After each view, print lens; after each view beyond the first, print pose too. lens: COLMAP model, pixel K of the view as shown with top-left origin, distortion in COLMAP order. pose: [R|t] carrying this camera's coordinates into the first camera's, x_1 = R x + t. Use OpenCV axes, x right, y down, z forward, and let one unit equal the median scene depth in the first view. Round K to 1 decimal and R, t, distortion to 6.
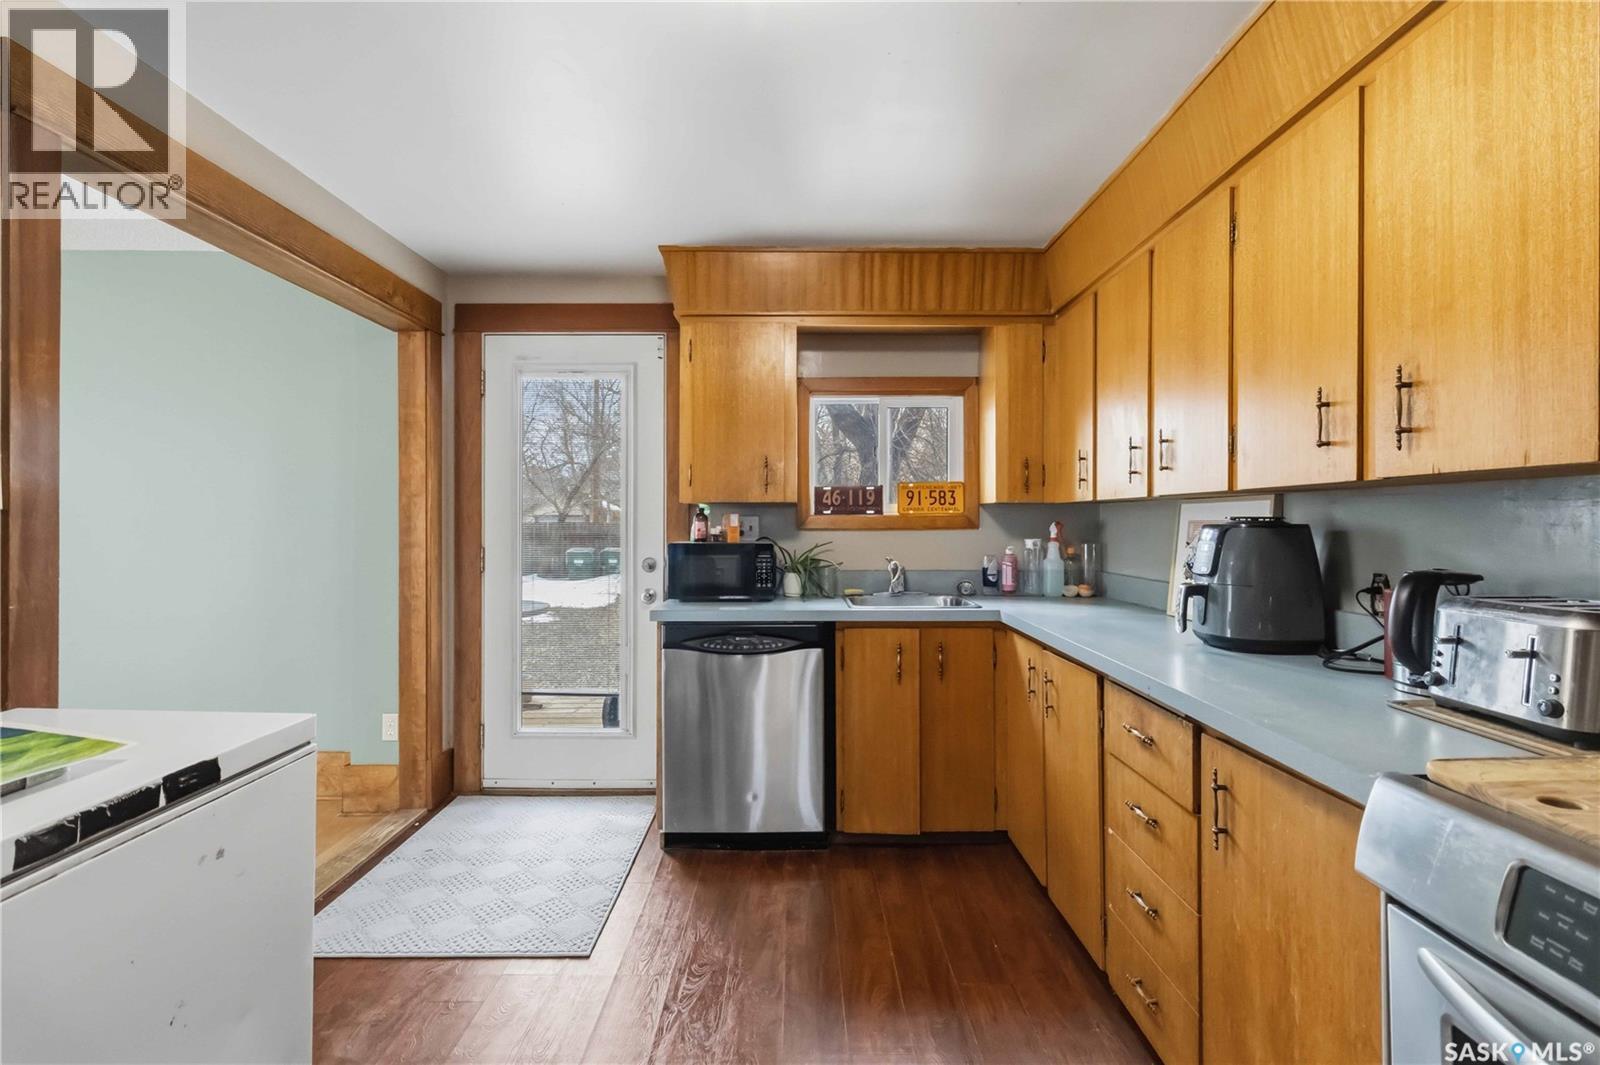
lens RADIAL K [[737.9, 0, 800.6], [0, 737.9, 523.3], [0, 0, 1]] dist [0.003145, 0.001100]
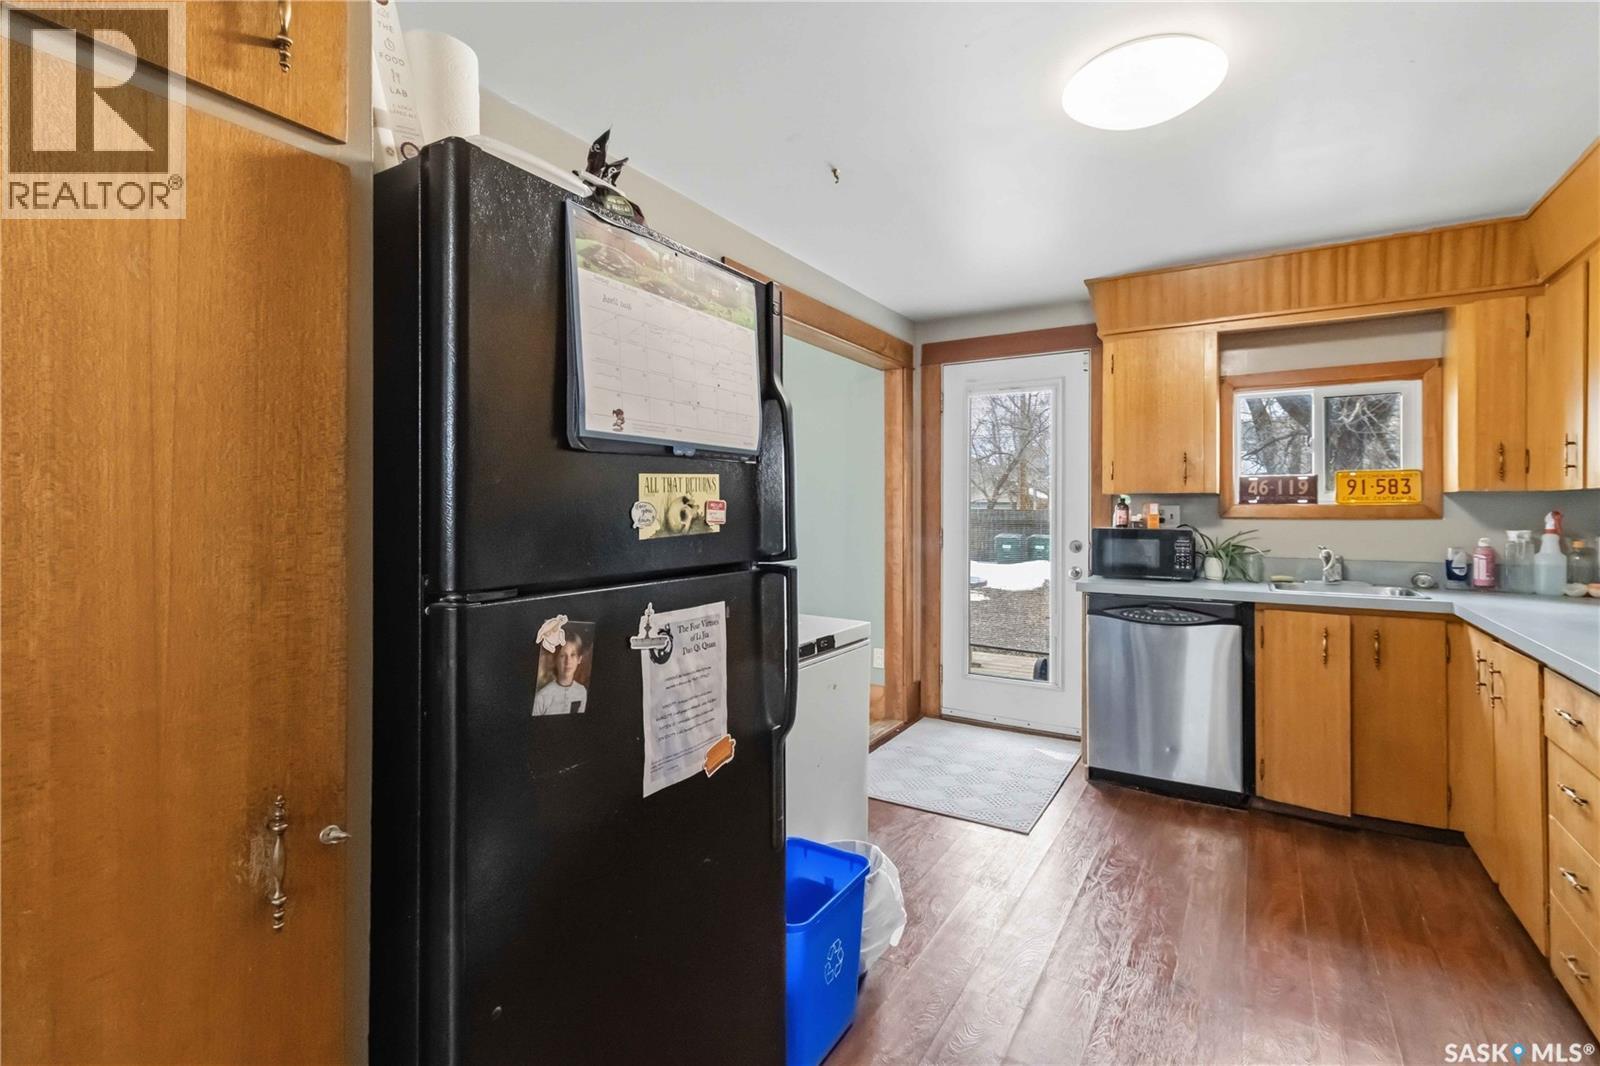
lens RADIAL K [[737.9, 0, 797.6], [0, 737.9, 503.3], [0, 0, 1]] dist [0.003145, 0.001100]
pose [[0.844615, -0.001222, -0.535373, 0.056895], [-0.003909, 0.999957, -0.008449, -0.000898], [0.535360, 0.009229, 0.844574, -0.260571]]
